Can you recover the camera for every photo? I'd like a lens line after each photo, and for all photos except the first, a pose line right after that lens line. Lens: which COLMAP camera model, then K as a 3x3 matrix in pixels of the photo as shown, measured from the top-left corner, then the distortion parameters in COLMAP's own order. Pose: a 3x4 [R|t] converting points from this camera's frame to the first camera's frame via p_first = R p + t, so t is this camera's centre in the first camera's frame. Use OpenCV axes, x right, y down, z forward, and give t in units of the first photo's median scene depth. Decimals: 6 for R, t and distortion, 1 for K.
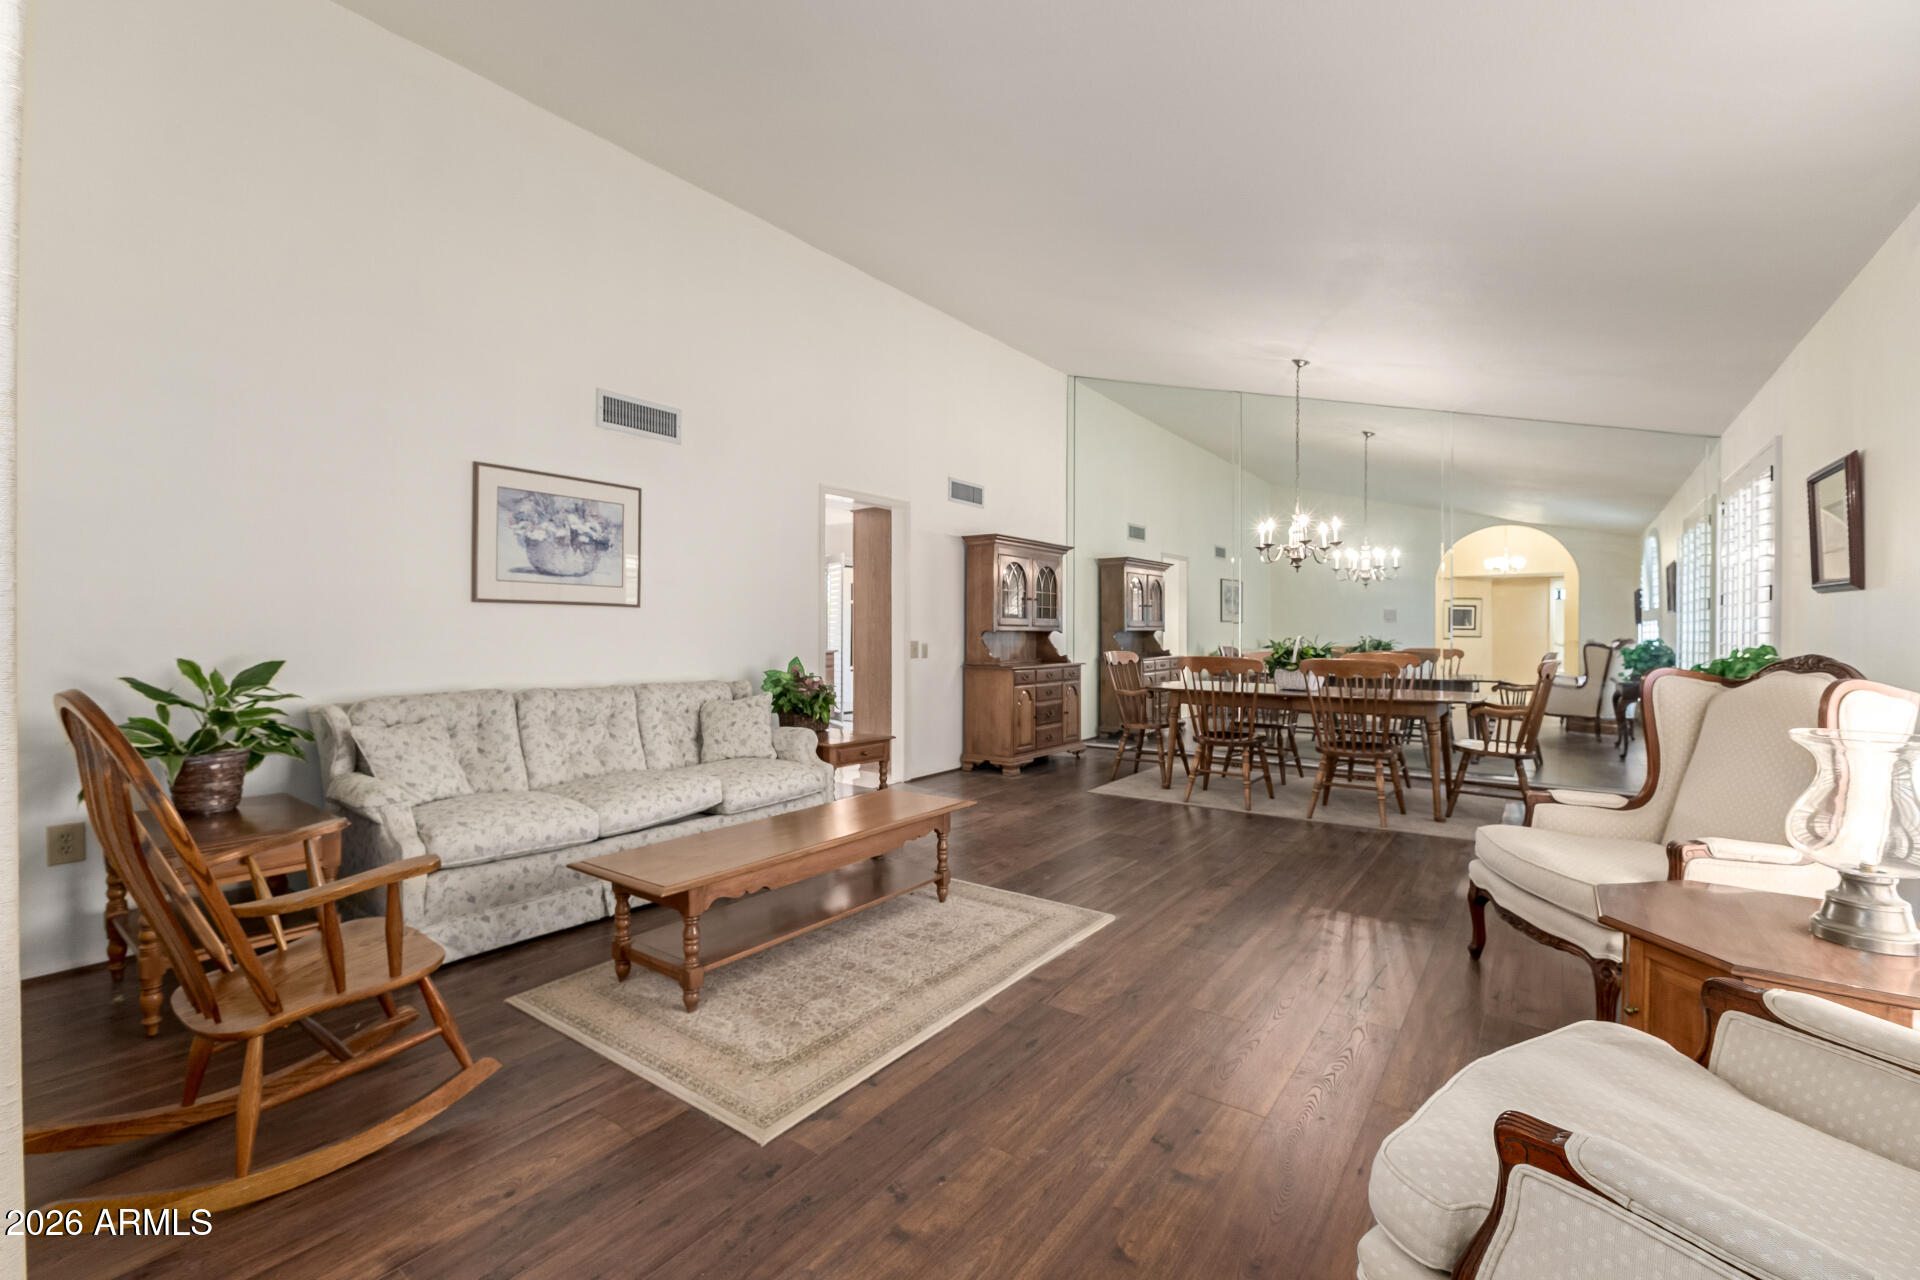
lens RADIAL K [[833.8, 0, 969.6], [0, 833.8, 634.0], [0, 0, 1]] dist [-0.006136, -0.001742]
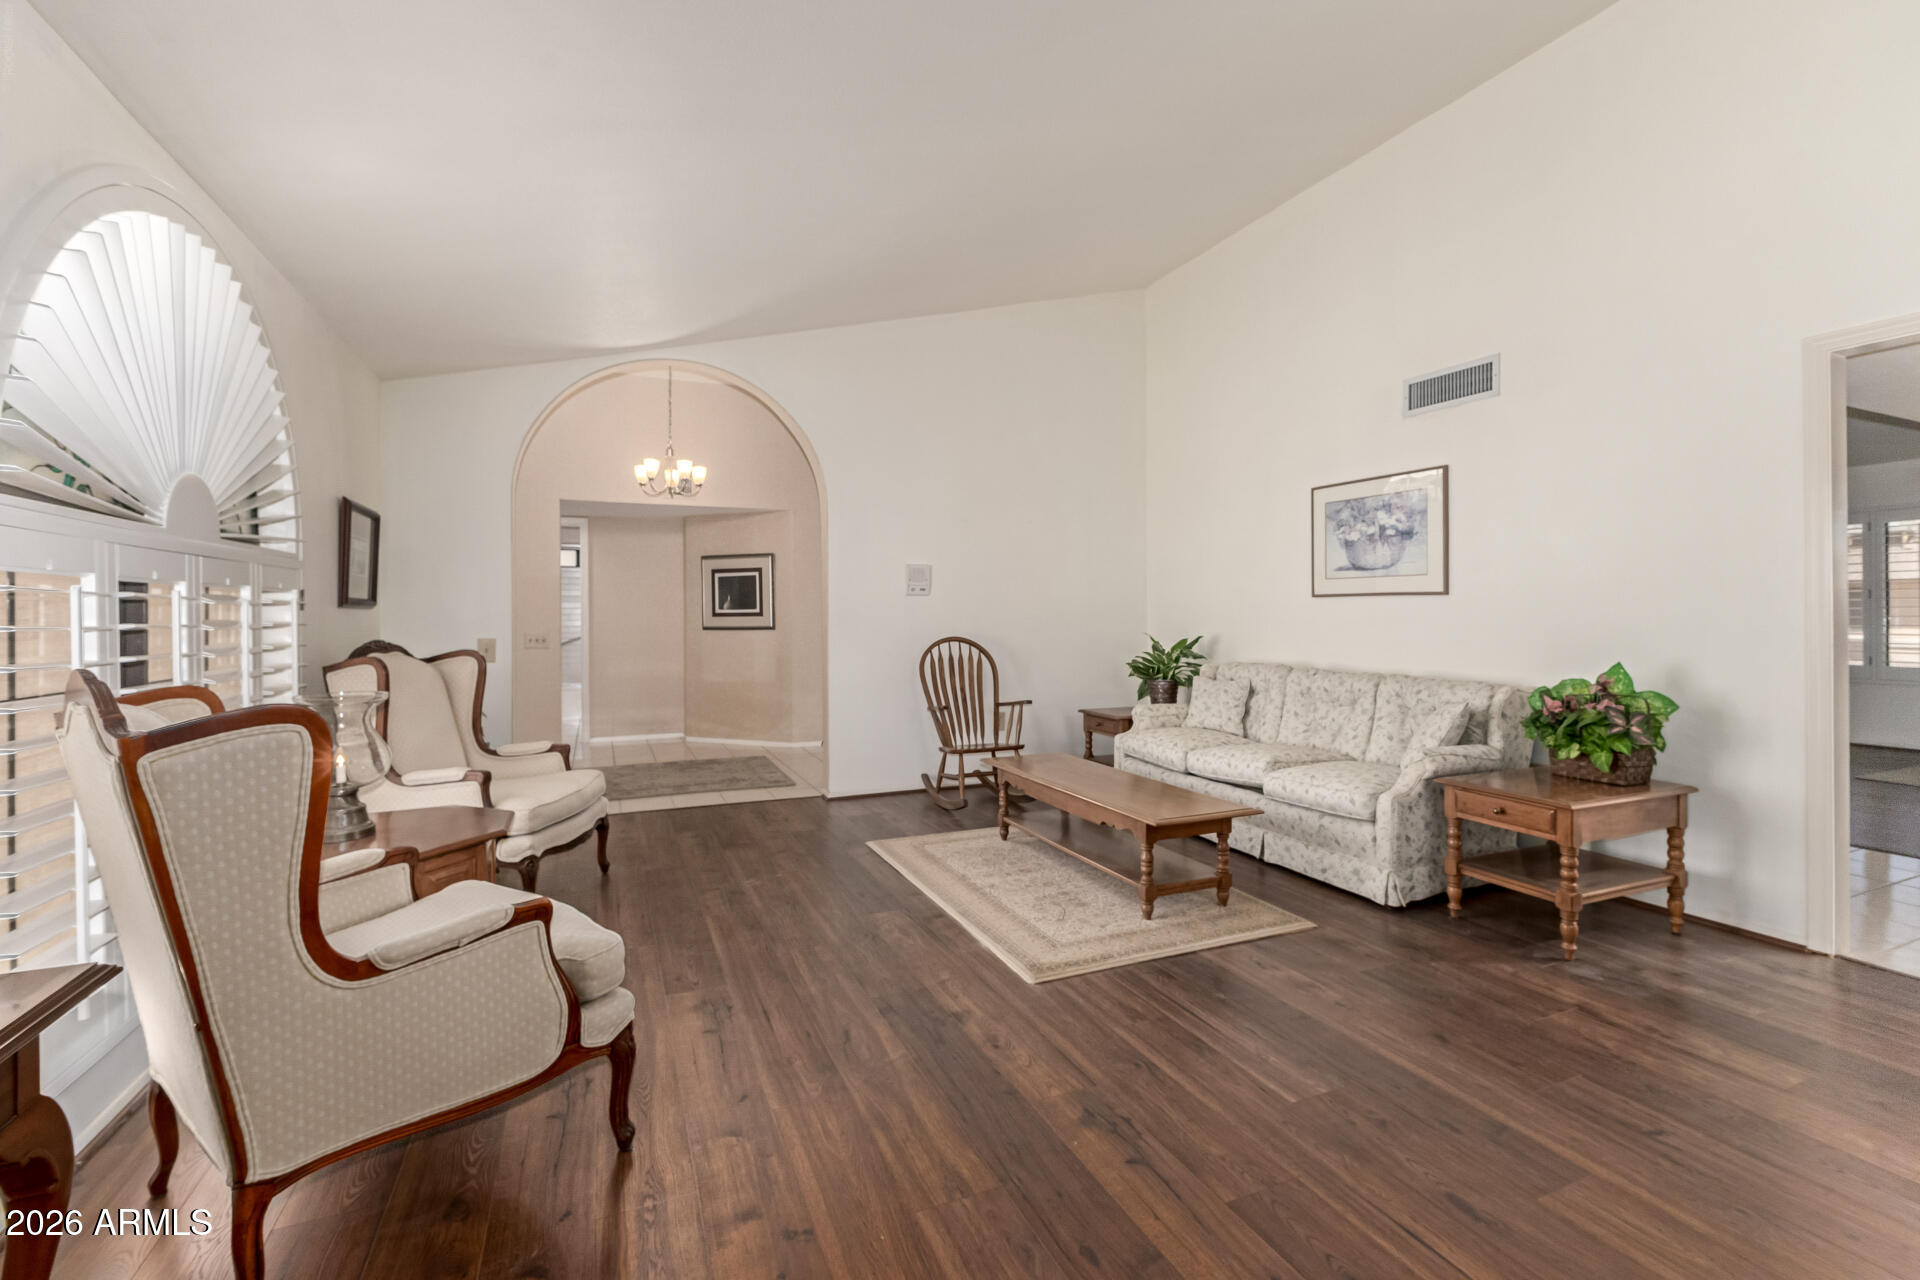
lens RADIAL K [[833.8, 0, 966.8], [0, 833.8, 625.3], [0, 0, 1]] dist [-0.006136, -0.001742]
pose [[-0.514267, 0.014102, -0.857514, 0.802304], [0.003592, 0.999891, 0.014290, -0.015505], [0.857623, 0.004269, -0.514262, 1.222245]]
